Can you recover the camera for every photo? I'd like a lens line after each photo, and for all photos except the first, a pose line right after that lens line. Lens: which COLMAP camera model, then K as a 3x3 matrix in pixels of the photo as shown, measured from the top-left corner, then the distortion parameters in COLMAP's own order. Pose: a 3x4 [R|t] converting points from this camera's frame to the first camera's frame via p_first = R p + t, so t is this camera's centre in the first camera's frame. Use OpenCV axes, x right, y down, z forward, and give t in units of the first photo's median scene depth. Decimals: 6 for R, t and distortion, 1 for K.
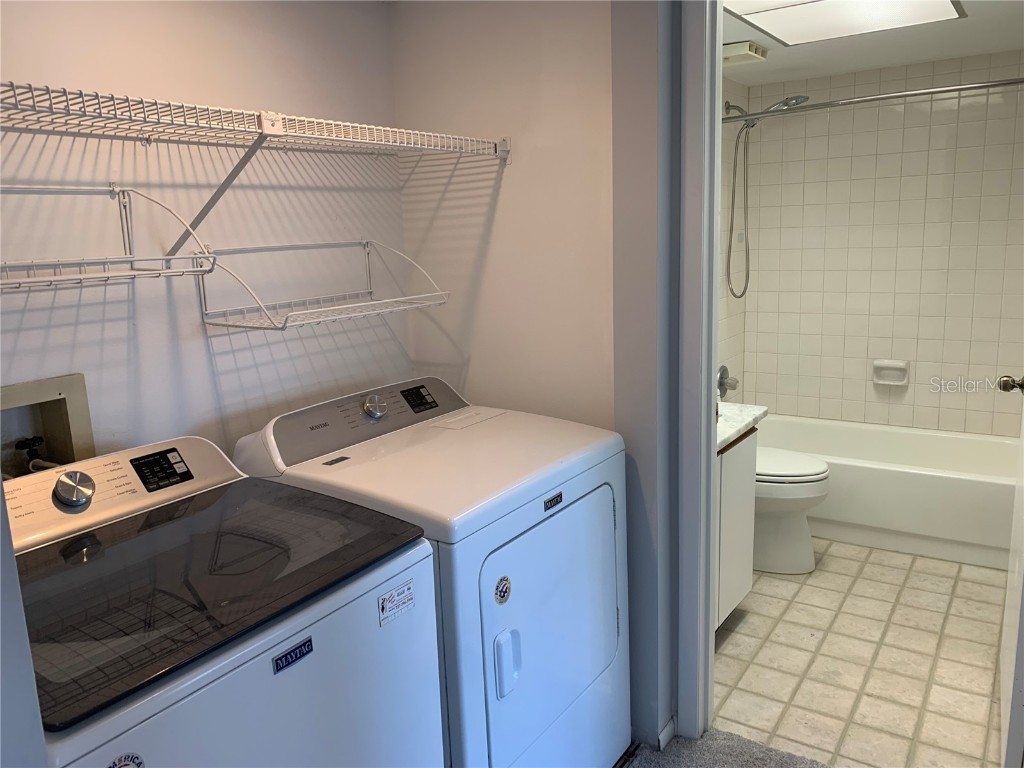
lens RADIAL K [[786.0, 0, 501.2], [0, 786.0, 367.0], [0, 0, 1]] dist [0.039281, -0.051120]
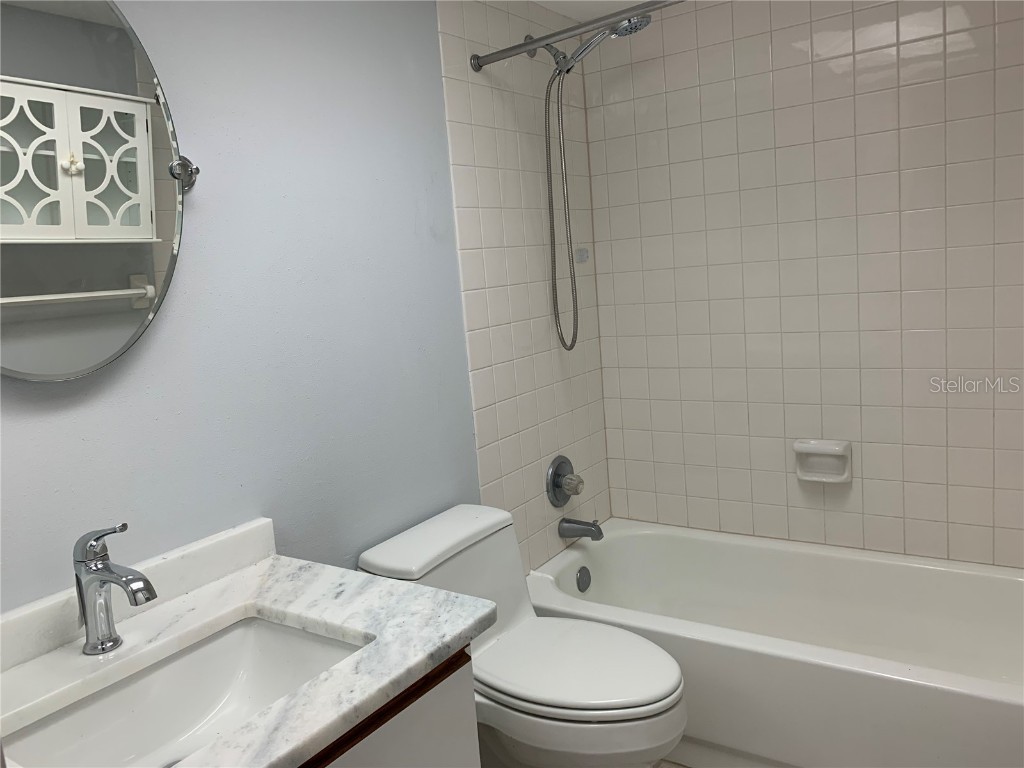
lens RADIAL K [[786.0, 0, 501.2], [0, 786.0, 367.0], [0, 0, 1]] dist [0.039281, -0.051120]
pose [[0.999271, -0.038073, 0.002924, 0.245958], [0.038179, 0.997548, -0.058648, -0.039376], [-0.000683, 0.058717, 0.998274, 0.387506]]
